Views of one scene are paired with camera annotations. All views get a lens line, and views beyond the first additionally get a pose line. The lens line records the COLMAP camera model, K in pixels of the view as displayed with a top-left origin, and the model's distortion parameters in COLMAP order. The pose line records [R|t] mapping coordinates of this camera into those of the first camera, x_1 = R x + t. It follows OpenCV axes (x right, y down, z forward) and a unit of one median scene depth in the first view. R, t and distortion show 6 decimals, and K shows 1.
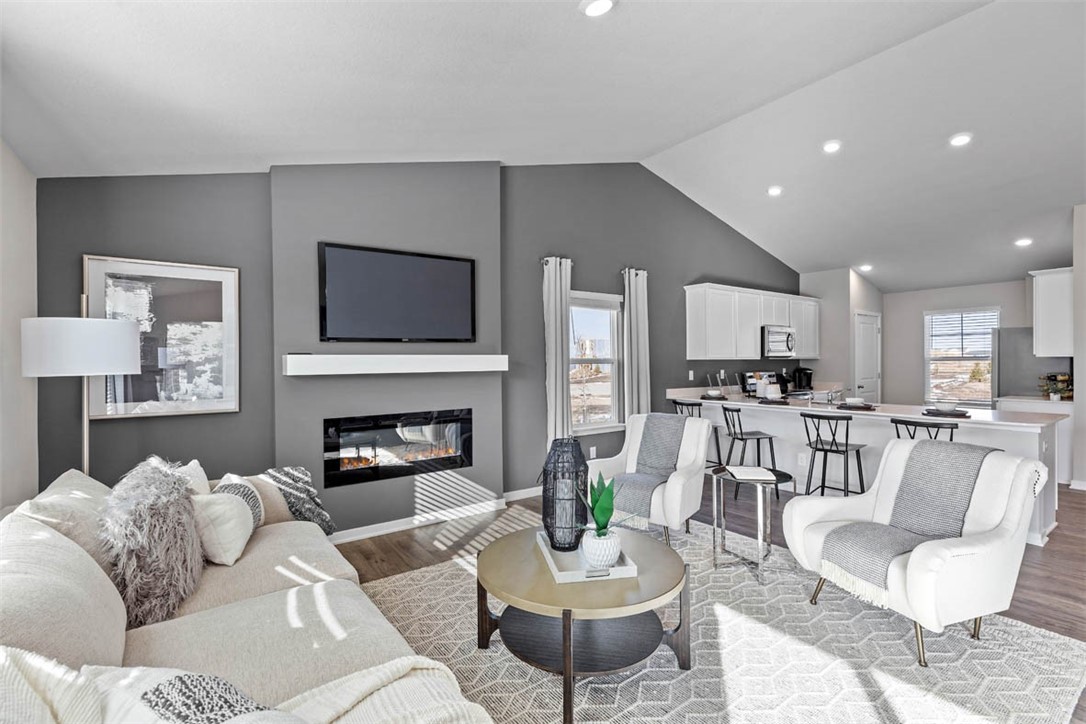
lens RADIAL K [[487.0, 0, 540.2], [0, 487.0, 359.4], [0, 0, 1]] dist [0.006055, -0.000552]
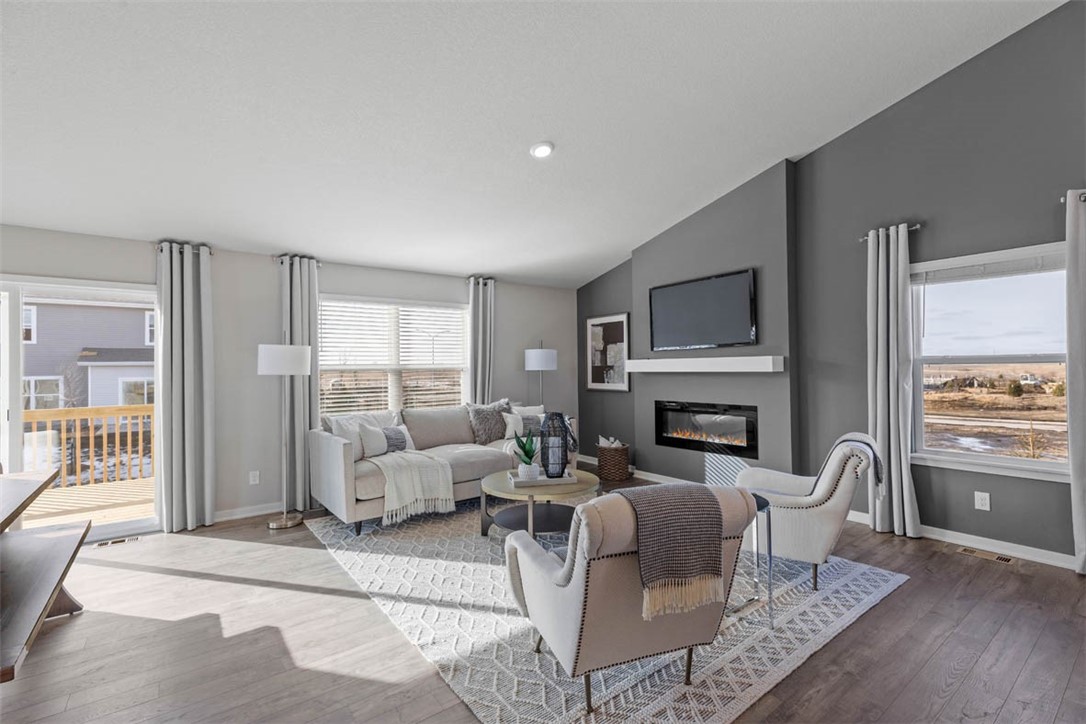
lens RADIAL K [[487.0, 0, 543.8], [0, 487.0, 362.8], [0, 0, 1]] dist [0.006055, -0.000552]
pose [[0.032383, -0.001550, -0.999474, 0.936688], [0.018234, 0.999833, -0.000960, -0.003342], [0.999309, -0.018194, 0.032406, 0.503283]]
